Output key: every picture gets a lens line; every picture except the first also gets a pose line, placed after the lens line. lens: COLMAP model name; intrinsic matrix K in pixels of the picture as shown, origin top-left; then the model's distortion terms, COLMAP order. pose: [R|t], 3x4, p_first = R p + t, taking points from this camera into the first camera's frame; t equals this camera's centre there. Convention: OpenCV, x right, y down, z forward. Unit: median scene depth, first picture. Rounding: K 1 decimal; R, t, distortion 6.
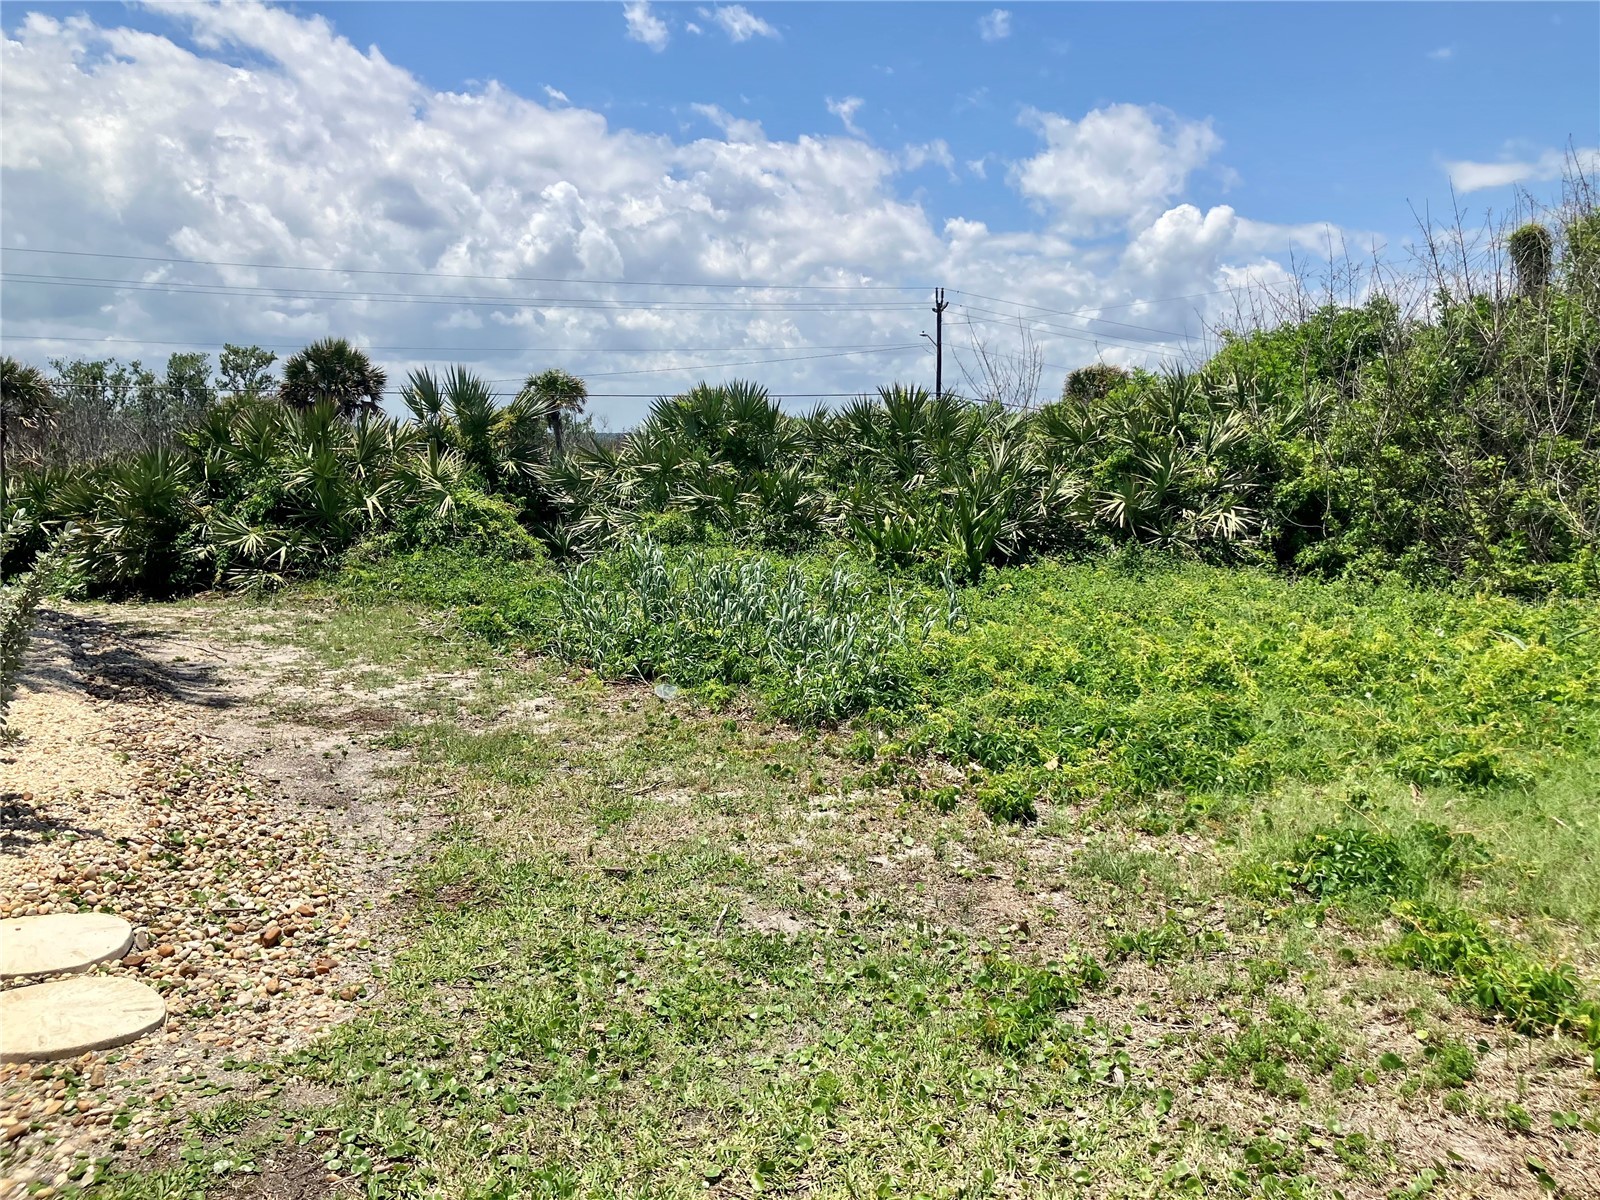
lens RADIAL K [[1400.2, 0, 800.0], [0, 1400.2, 600.0], [0, 0, 1]] dist [0.053940, -0.004285]
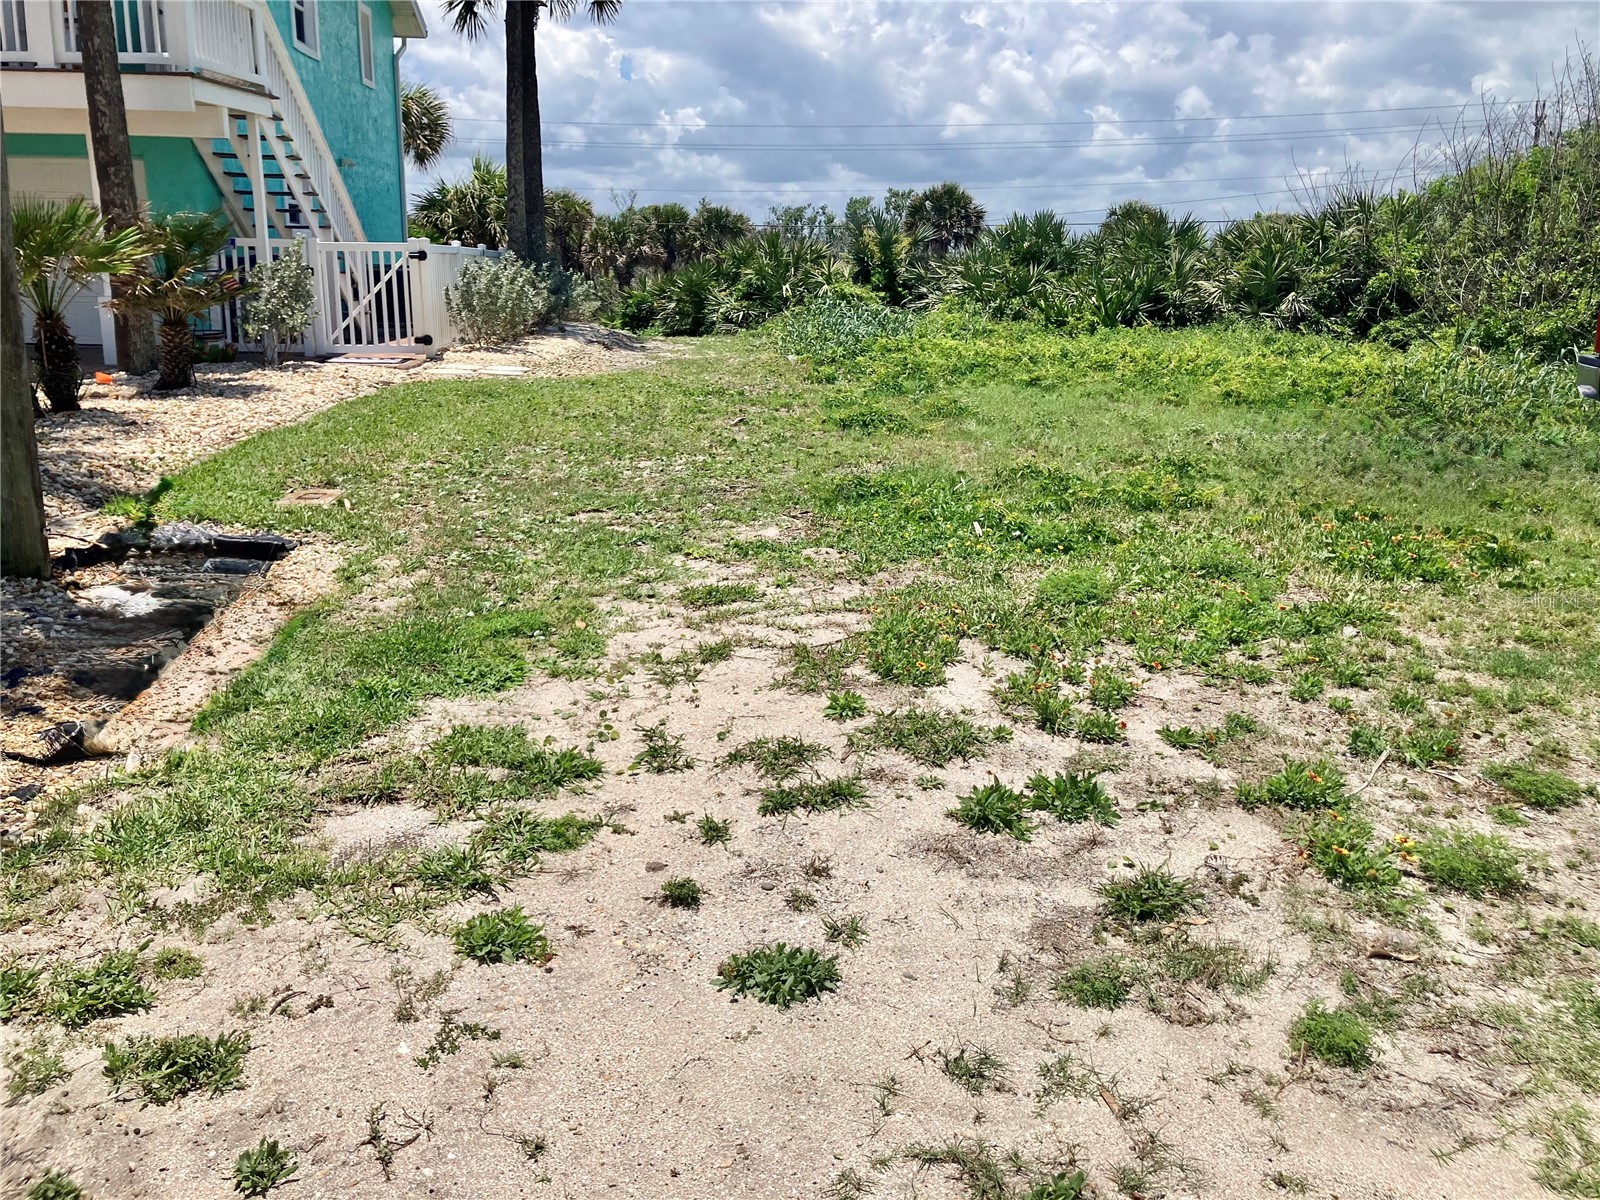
lens RADIAL K [[1433.0, 0, 800.0], [0, 1433.0, 600.0], [0, 0, 1]] dist [0.006446, -0.021609]
pose [[0.871167, 0.104773, -0.479678, 0.132434], [-0.051519, 0.991080, 0.122908, 0.020914], [0.488276, -0.082361, 0.868794, -0.127700]]
